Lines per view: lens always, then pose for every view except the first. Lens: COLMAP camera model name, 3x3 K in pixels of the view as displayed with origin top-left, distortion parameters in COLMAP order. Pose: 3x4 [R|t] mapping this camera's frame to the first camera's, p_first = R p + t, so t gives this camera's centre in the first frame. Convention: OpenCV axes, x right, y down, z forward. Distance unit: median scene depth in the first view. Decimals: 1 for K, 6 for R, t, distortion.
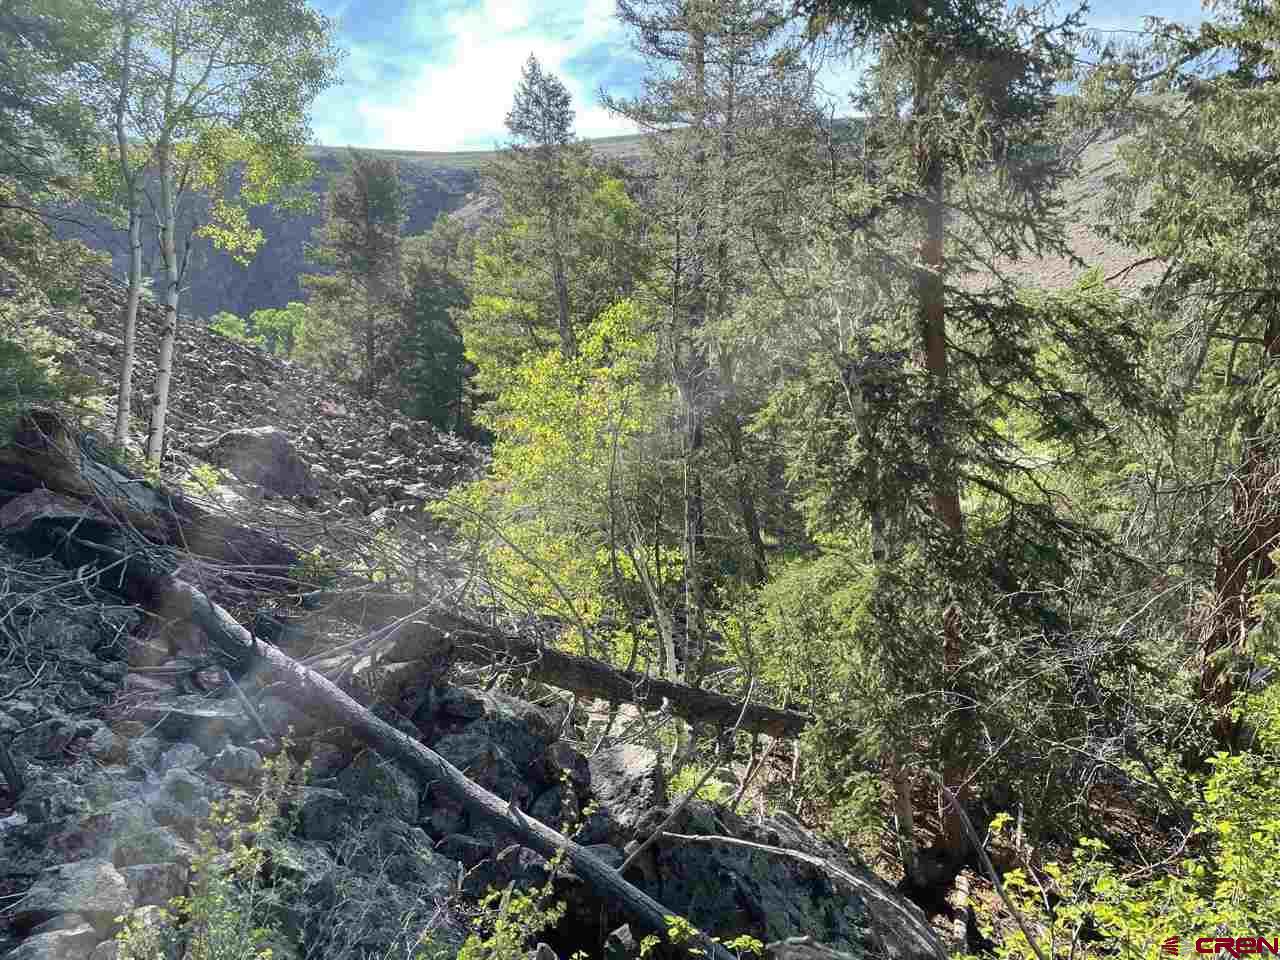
lens RADIAL K [[987.3, 0, 639.2], [0, 987.3, 472.7], [0, 0, 1]] dist [0.095715, -0.122266]
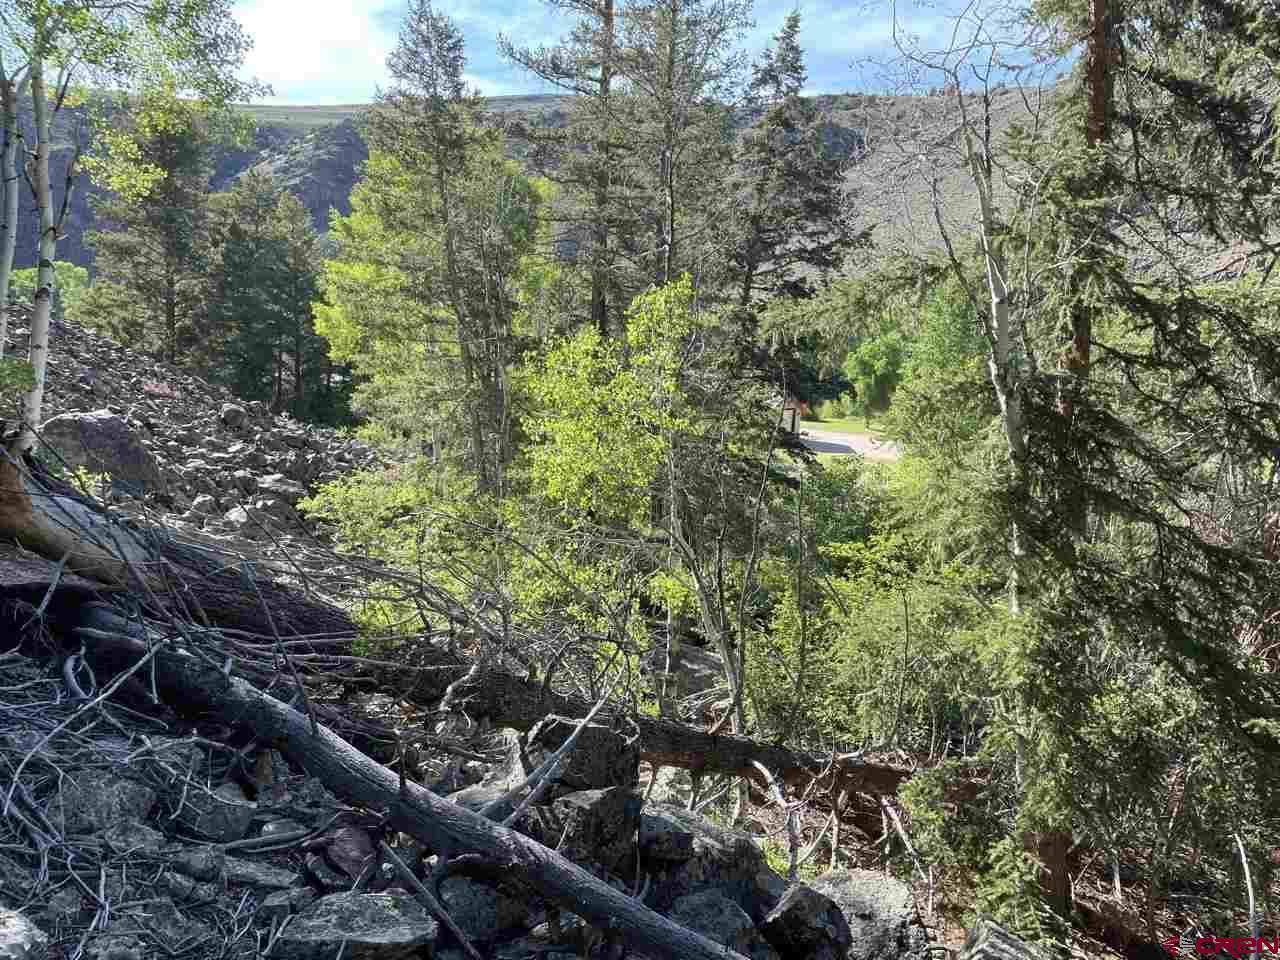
lens RADIAL K [[987.3, 0, 645.8], [0, 987.3, 490.3], [0, 0, 1]] dist [0.095715, -0.122266]
pose [[0.980922, -0.004331, 0.194354, -0.073448], [-0.002966, 0.999302, 0.037241, -0.009746], [-0.194380, -0.037107, 0.980224, 0.070193]]
